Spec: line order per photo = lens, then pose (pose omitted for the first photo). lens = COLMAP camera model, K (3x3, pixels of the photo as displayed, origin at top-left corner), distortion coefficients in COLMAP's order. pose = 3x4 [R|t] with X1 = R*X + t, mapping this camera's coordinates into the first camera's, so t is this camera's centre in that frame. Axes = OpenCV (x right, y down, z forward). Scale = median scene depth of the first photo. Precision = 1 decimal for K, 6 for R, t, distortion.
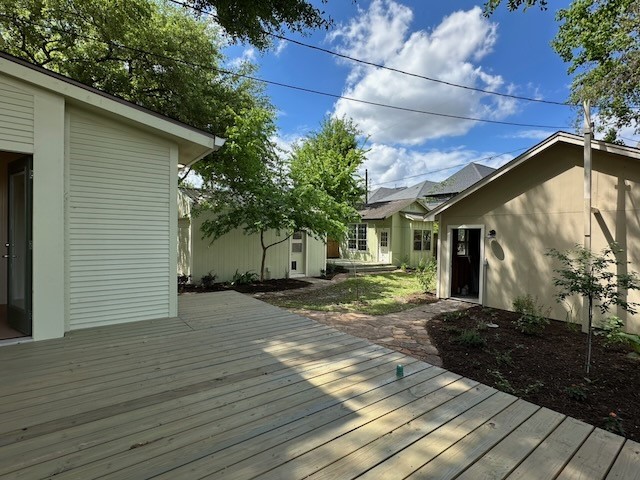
lens RADIAL K [[313.3, 0, 323.4], [0, 313.3, 239.8], [0, 0, 1]] dist [-0.003184, -0.000309]
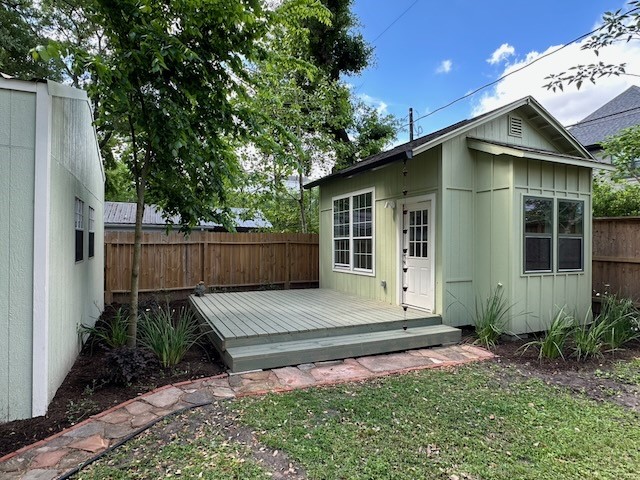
lens RADIAL K [[368.7, 0, 319.1], [0, 368.7, 240.3], [0, 0, 1]] dist [-0.003527, -0.000166]
pose [[0.981300, -0.010087, -0.192222, 0.664771], [0.004705, 0.999585, -0.028431, 0.060564], [0.192429, 0.026995, 0.980940, 2.475096]]
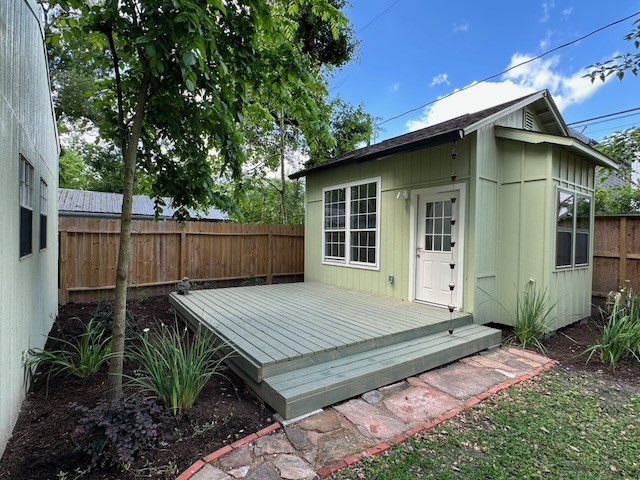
lens RADIAL K [[313.3, 0, 316.7], [0, 313.3, 239.9], [0, 0, 1]] dist [-0.003184, -0.000309]
pose [[0.999936, 0.005689, -0.009785, 0.328233], [-0.005784, 0.999936, -0.009673, 0.059754], [0.009729, 0.009729, 0.999905, 2.807454]]
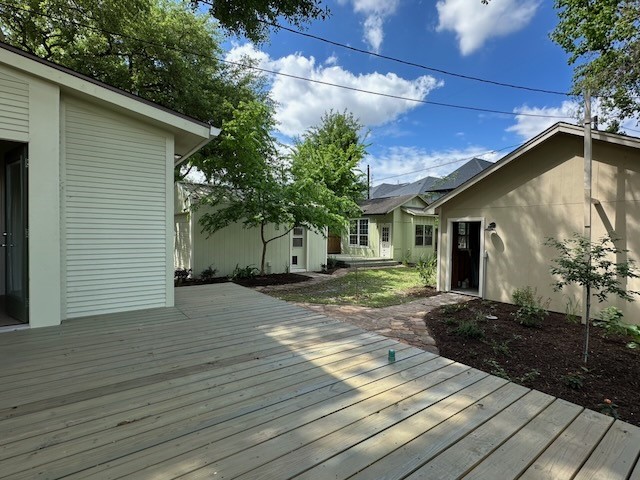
lens RADIAL K [[313.3, 0, 322.8], [0, 313.3, 238.0], [0, 0, 1]] dist [-0.003184, -0.000309]
pose [[0.999949, -0.002663, -0.009714, 0.014626], [0.002715, 0.999982, 0.005425, 0.015319], [0.009699, -0.005451, 0.999938, 0.000428]]
